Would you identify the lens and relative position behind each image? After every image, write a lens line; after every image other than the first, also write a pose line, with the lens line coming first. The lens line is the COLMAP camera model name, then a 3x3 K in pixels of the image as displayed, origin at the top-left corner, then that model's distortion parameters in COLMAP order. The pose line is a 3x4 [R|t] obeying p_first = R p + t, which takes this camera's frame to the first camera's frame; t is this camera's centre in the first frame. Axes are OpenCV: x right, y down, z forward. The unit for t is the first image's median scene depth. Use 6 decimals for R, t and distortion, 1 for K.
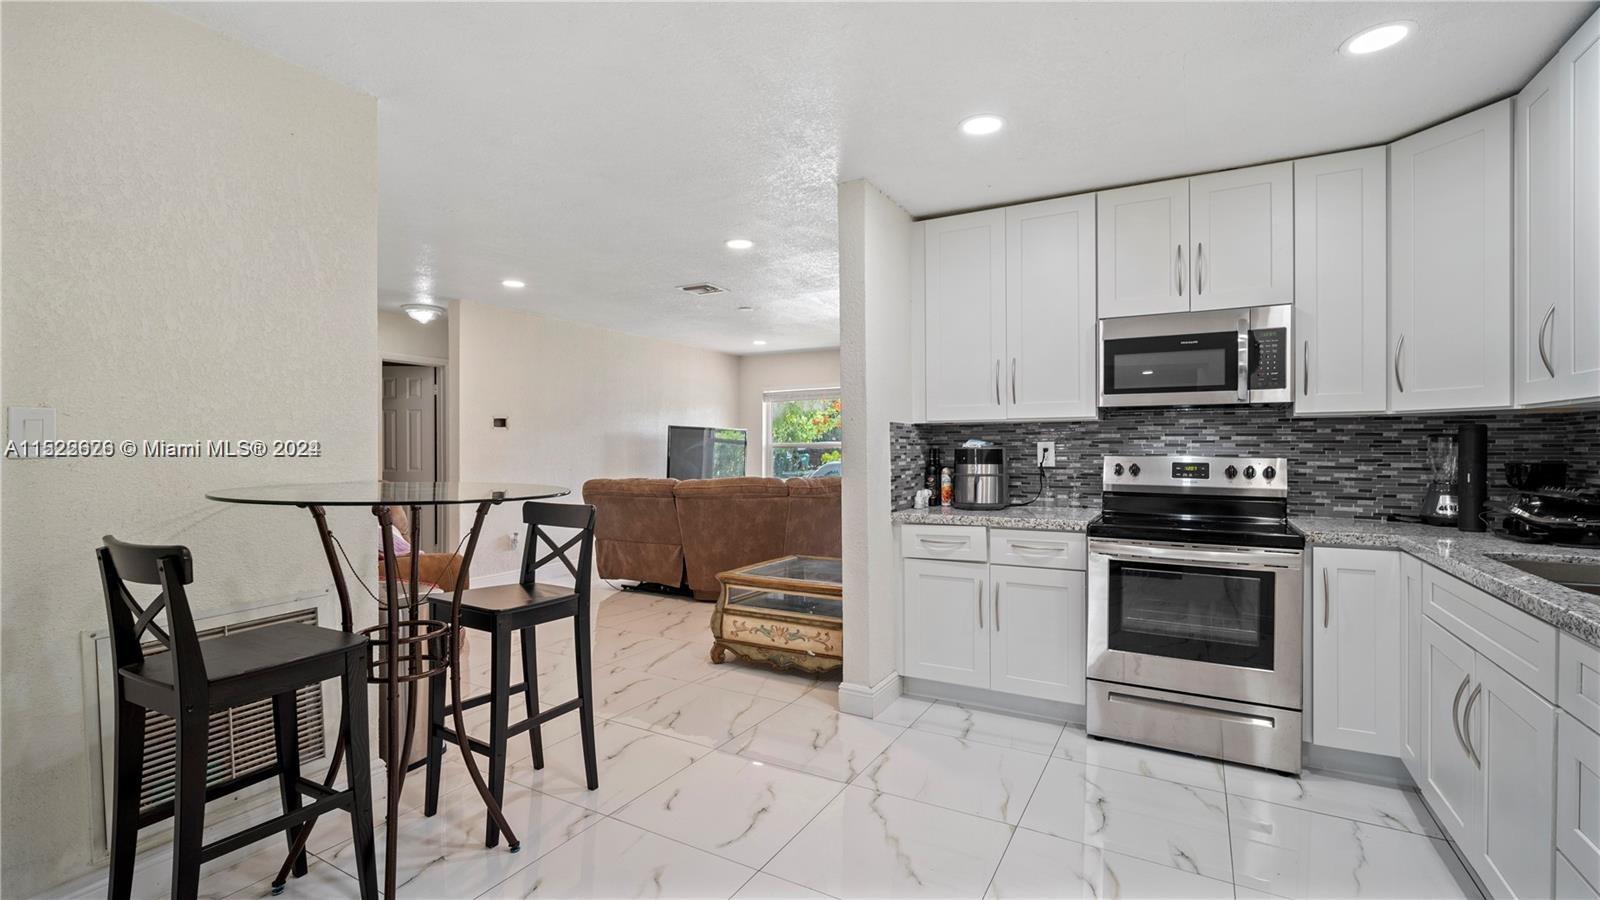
lens RADIAL K [[705.2, 0, 803.3], [0, 705.2, 442.0], [0, 0, 1]] dist [-0.000328, 0.000399]
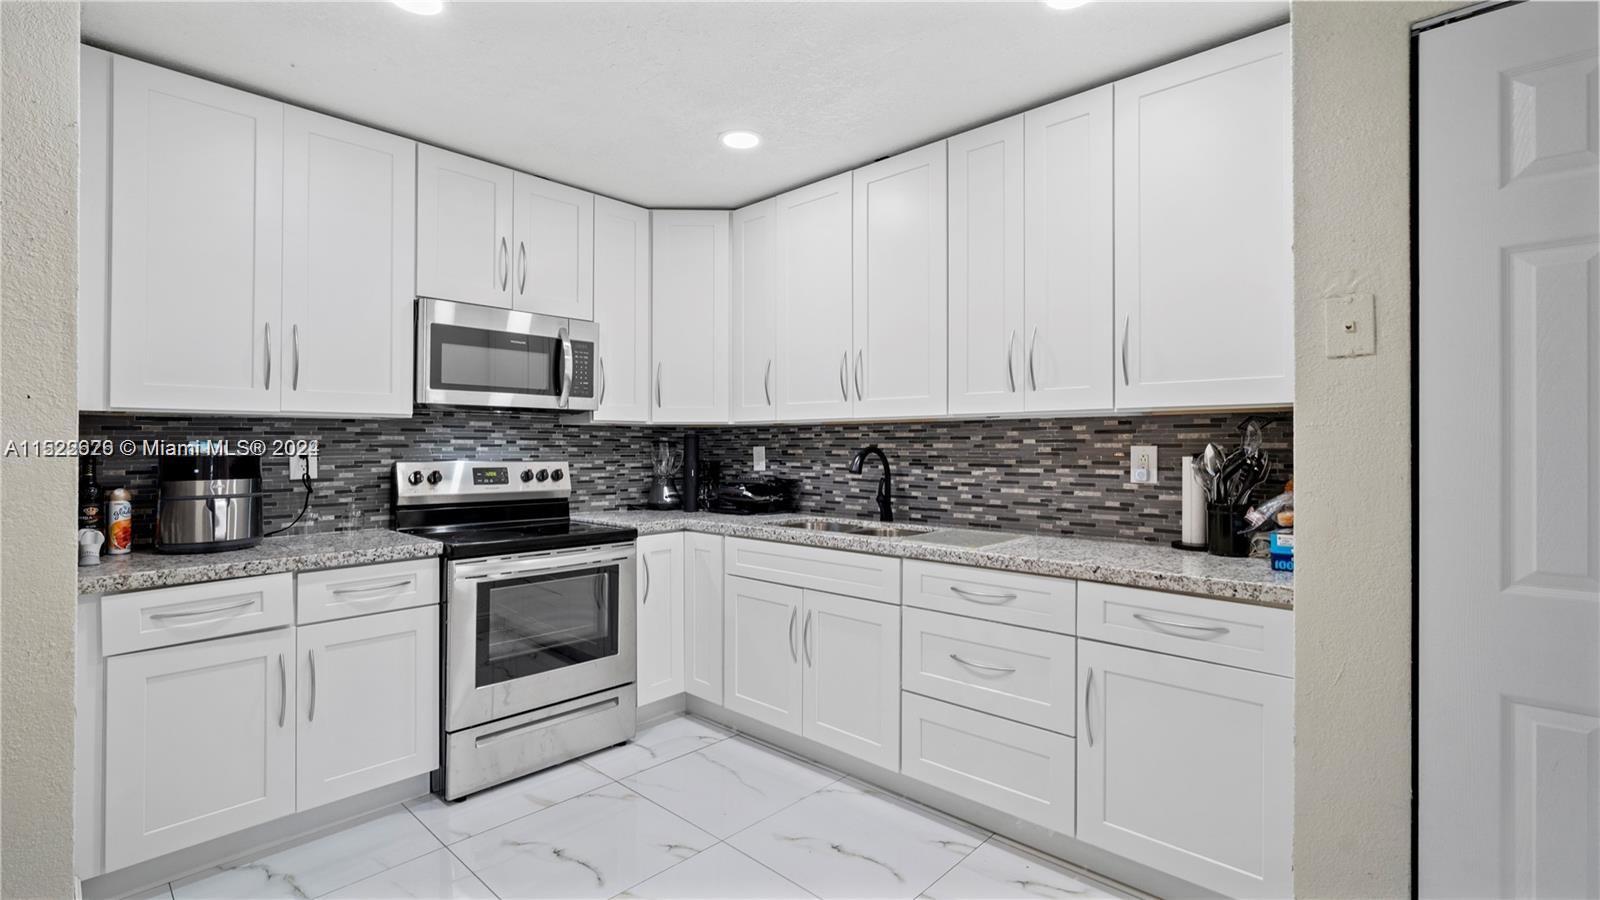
lens RADIAL K [[705.2, 0, 803.3], [0, 705.2, 442.0], [0, 0, 1]] dist [-0.000328, 0.000399]
pose [[0.240375, 0.008706, 0.970641, -0.275098], [-0.004289, 0.999960, -0.007906, 0.000406], [-0.970671, -0.002263, 0.240402, 0.370668]]
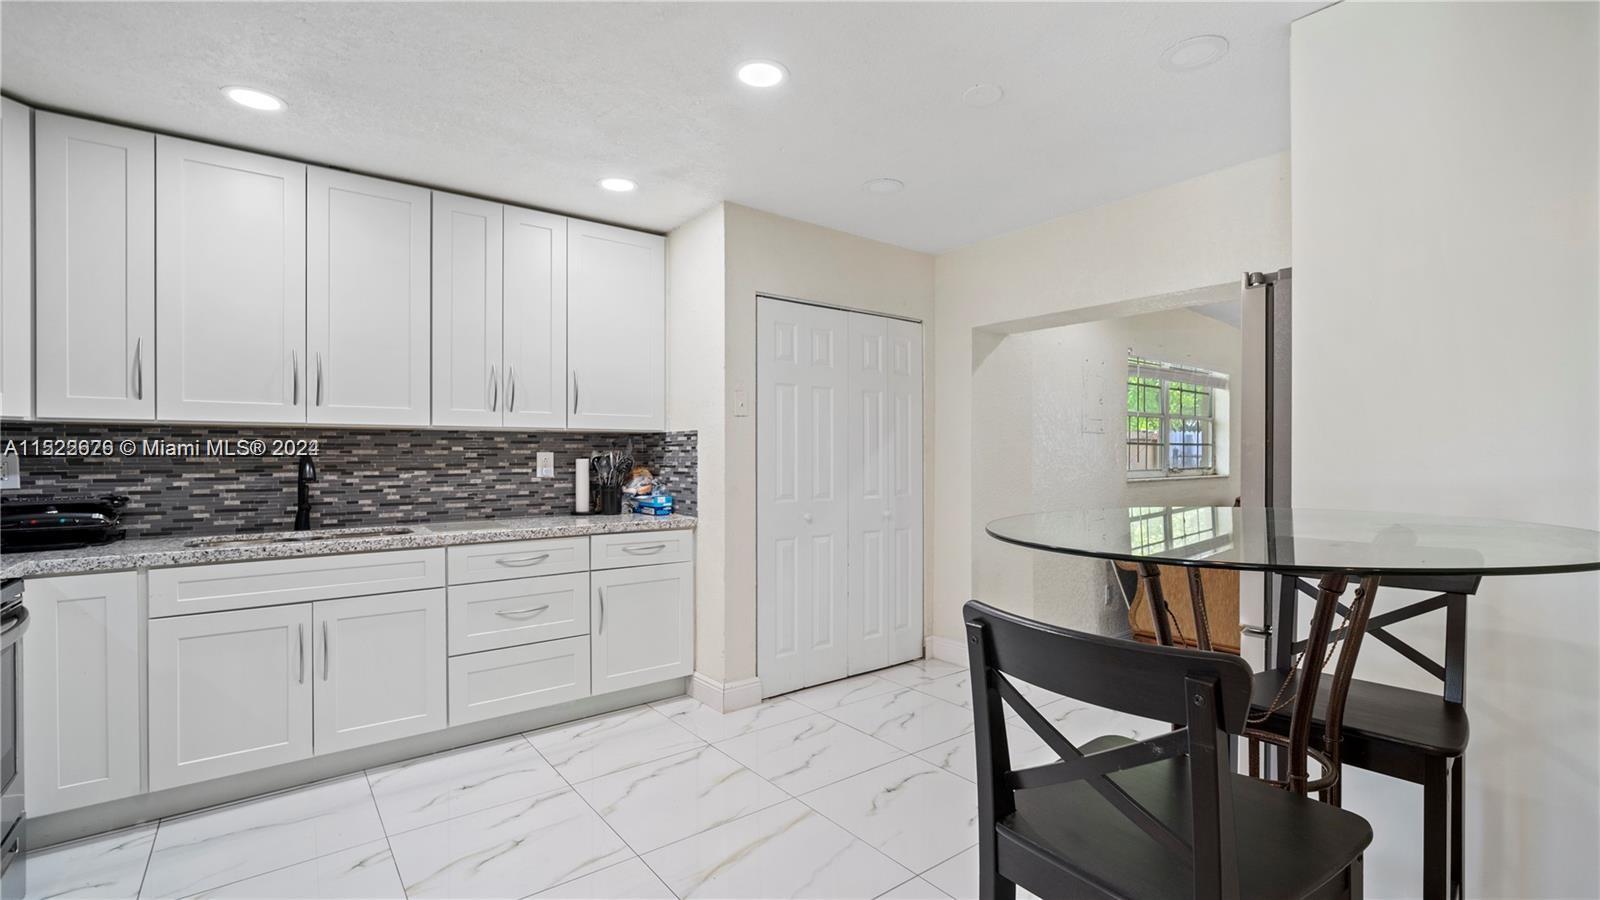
lens RADIAL K [[705.2, 0, 803.3], [0, 705.2, 442.0], [0, 0, 1]] dist [-0.000328, 0.000399]
pose [[-0.917242, 0.008921, 0.398230, -0.289362], [0.001398, 0.999815, -0.019176, 0.002978], [-0.398327, -0.017033, -0.917085, 1.097687]]
